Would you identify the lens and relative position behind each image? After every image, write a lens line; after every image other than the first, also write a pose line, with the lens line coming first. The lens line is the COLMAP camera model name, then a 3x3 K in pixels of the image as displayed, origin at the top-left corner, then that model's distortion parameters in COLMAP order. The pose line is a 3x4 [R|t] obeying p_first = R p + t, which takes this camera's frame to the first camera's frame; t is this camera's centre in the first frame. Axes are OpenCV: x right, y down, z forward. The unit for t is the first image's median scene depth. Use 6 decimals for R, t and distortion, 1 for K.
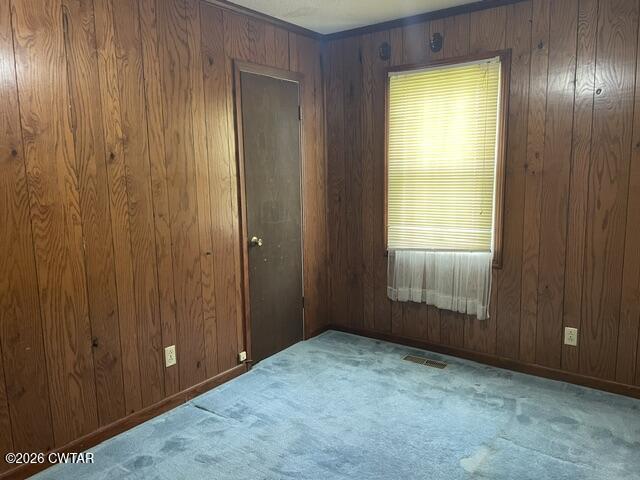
lens RADIAL K [[483.6, 0, 317.2], [0, 483.6, 242.9], [0, 0, 1]] dist [0.038970, -0.068405]
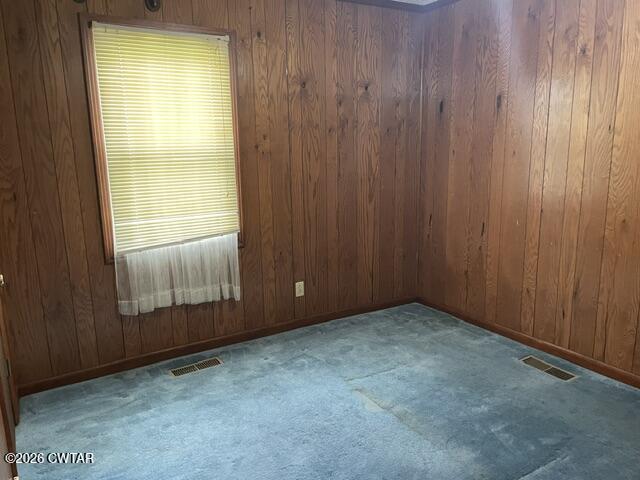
lens RADIAL K [[483.6, 0, 319.7], [0, 483.6, 241.9], [0, 0, 1]] dist [0.038970, -0.068405]
pose [[0.353582, -0.172901, 0.919285, -0.494482], [0.151888, 0.980338, 0.125964, -0.060271], [-0.922990, 0.095090, 0.372892, 0.450245]]
